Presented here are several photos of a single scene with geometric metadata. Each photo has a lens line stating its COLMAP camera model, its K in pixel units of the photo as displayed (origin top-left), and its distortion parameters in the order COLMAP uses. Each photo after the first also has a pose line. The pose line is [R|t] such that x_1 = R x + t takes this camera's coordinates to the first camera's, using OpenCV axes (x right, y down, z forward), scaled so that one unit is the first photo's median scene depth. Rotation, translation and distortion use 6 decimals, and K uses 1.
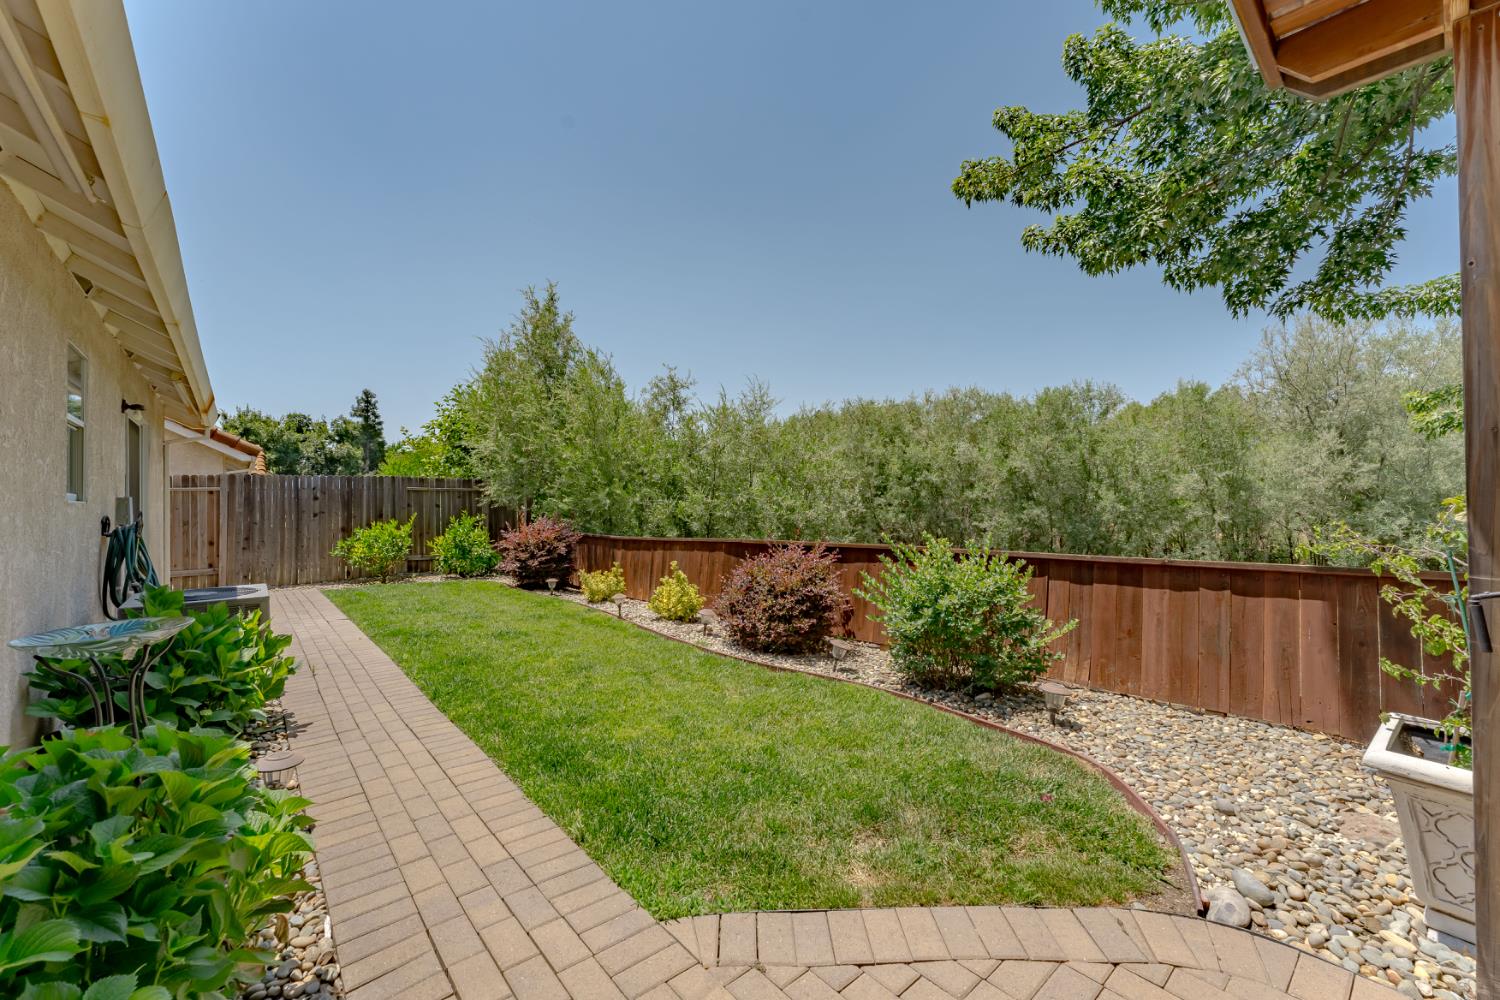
lens RADIAL K [[592.7, 0, 750.7], [0, 592.7, 501.4], [0, 0, 1]] dist [-0.000446, -0.000238]
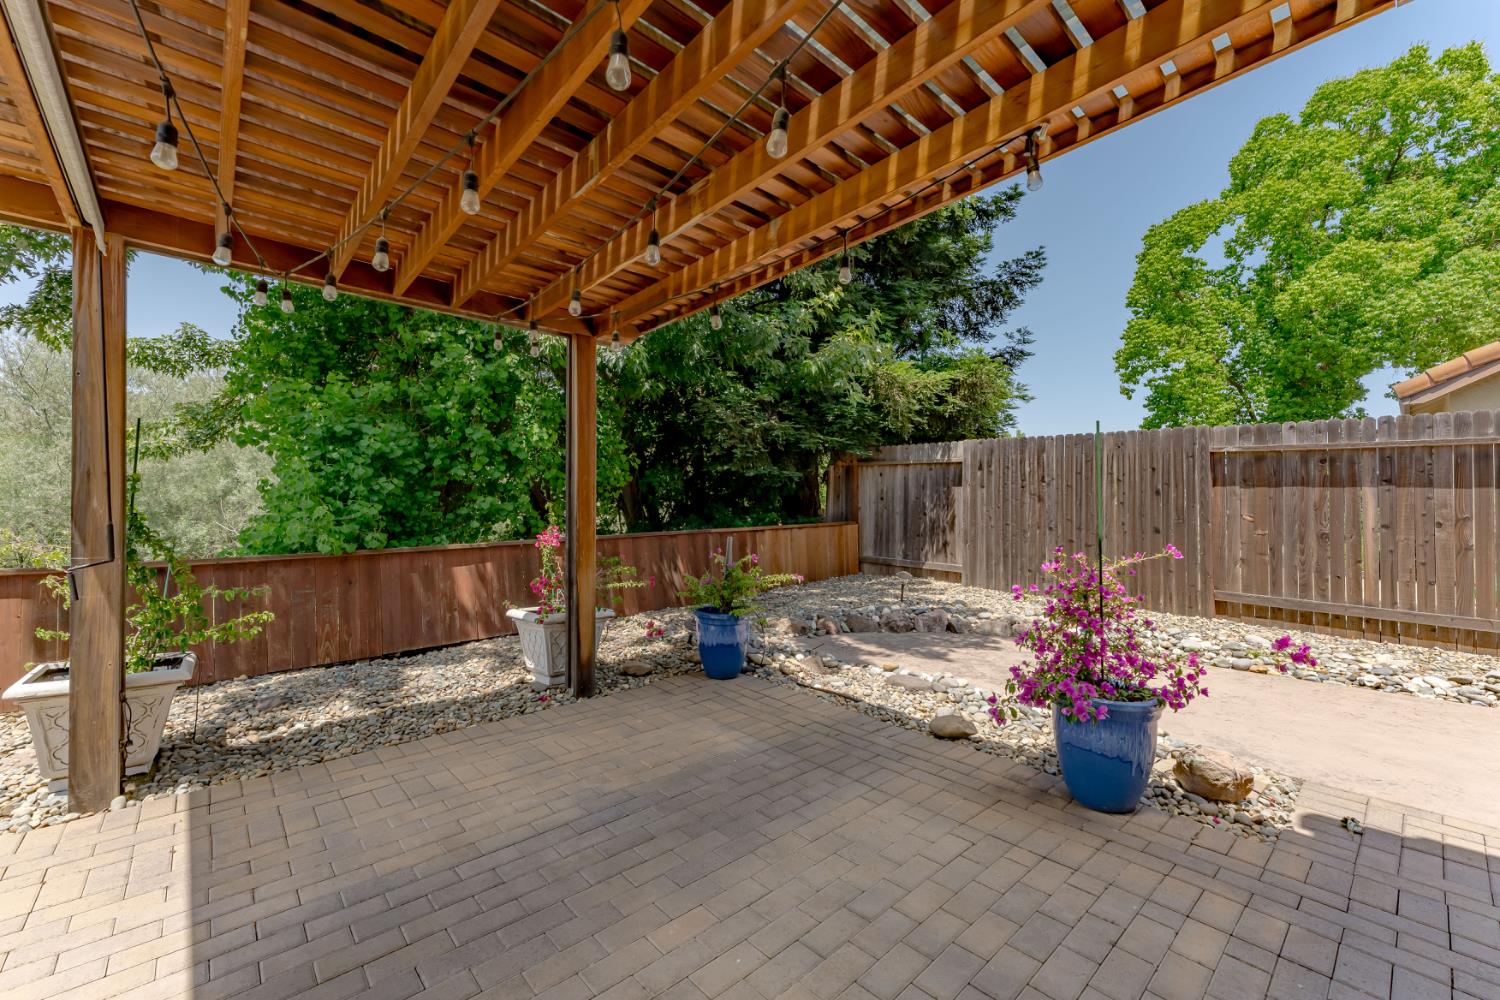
lens RADIAL K [[592.7, 0, 749.8], [0, 592.7, 501.6], [0, 0, 1]] dist [-0.000446, -0.000238]
pose [[-0.047650, 0.020352, 0.998657, -0.055540], [-0.005712, 0.999771, -0.020647, -0.001252], [-0.998848, -0.006688, -0.047523, -0.083510]]
